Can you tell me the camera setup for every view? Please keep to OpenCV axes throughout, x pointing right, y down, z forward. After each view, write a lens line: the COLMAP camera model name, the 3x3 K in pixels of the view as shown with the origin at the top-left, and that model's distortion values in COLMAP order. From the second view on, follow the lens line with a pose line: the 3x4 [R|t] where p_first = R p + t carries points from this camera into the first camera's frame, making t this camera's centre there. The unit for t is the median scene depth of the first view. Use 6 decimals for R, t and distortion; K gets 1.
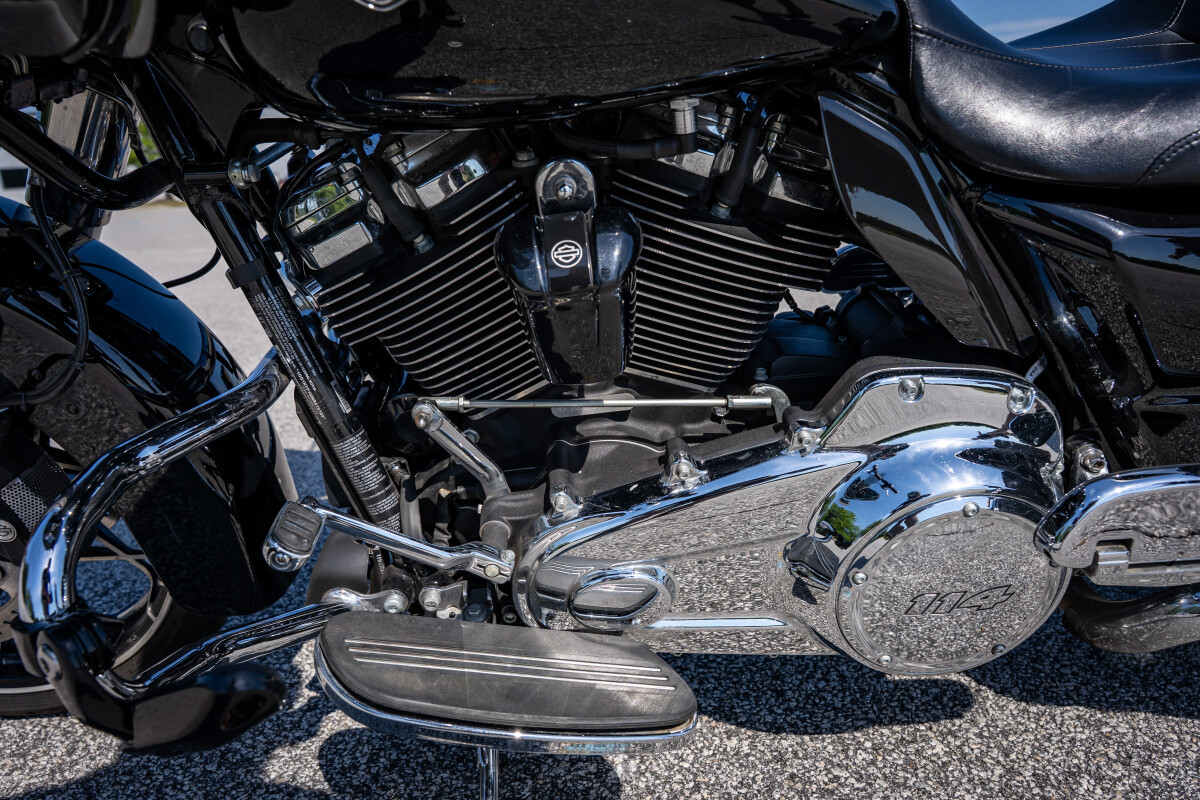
lens RADIAL K [[804.0, 0, 600.0], [0, 804.0, 400.0], [0, 0, 1]] dist [0.000451, 0.000416]
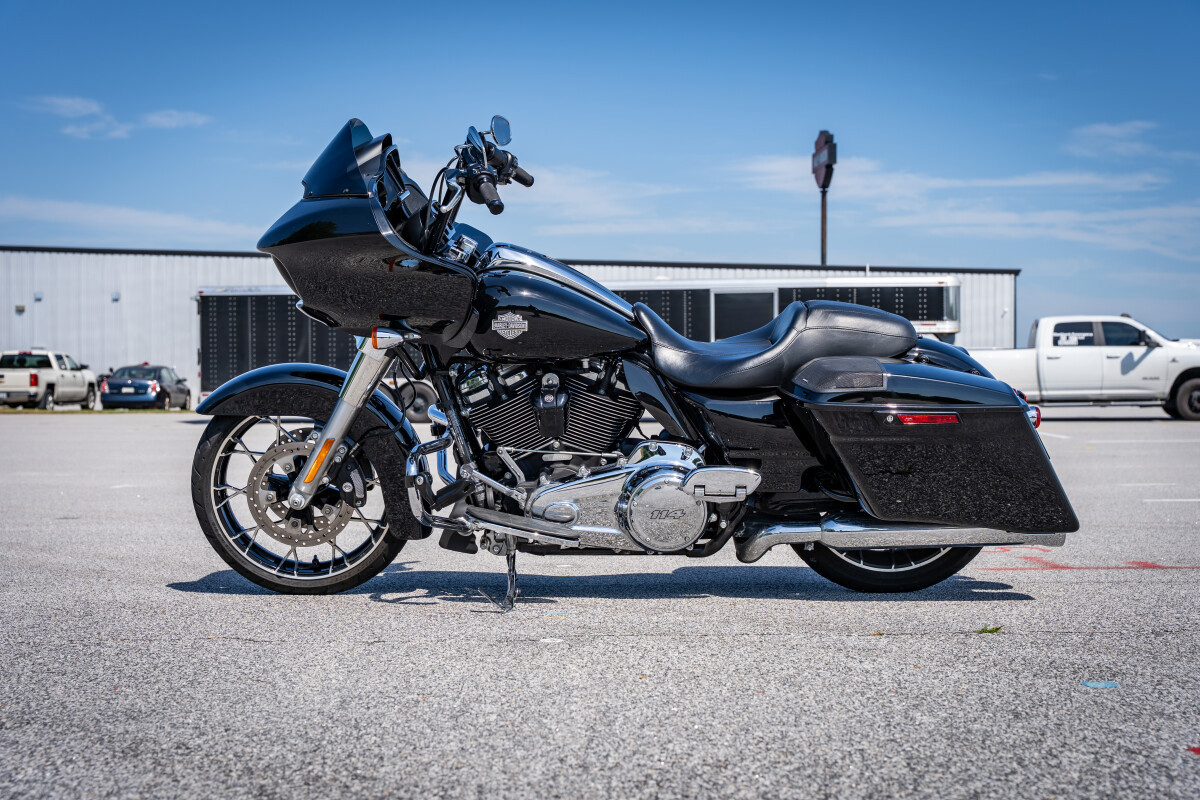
lens RADIAL K [[1688.0, 0, 600.0], [0, 1688.0, 400.0], [0, 0, 1]] dist [-0.136628, -0.008579]
pose [[0.997863, 0.048774, -0.043478, 0.442496], [-0.058479, 0.963479, -0.261321, 1.537013], [0.029145, 0.263305, 0.964272, -5.404695]]
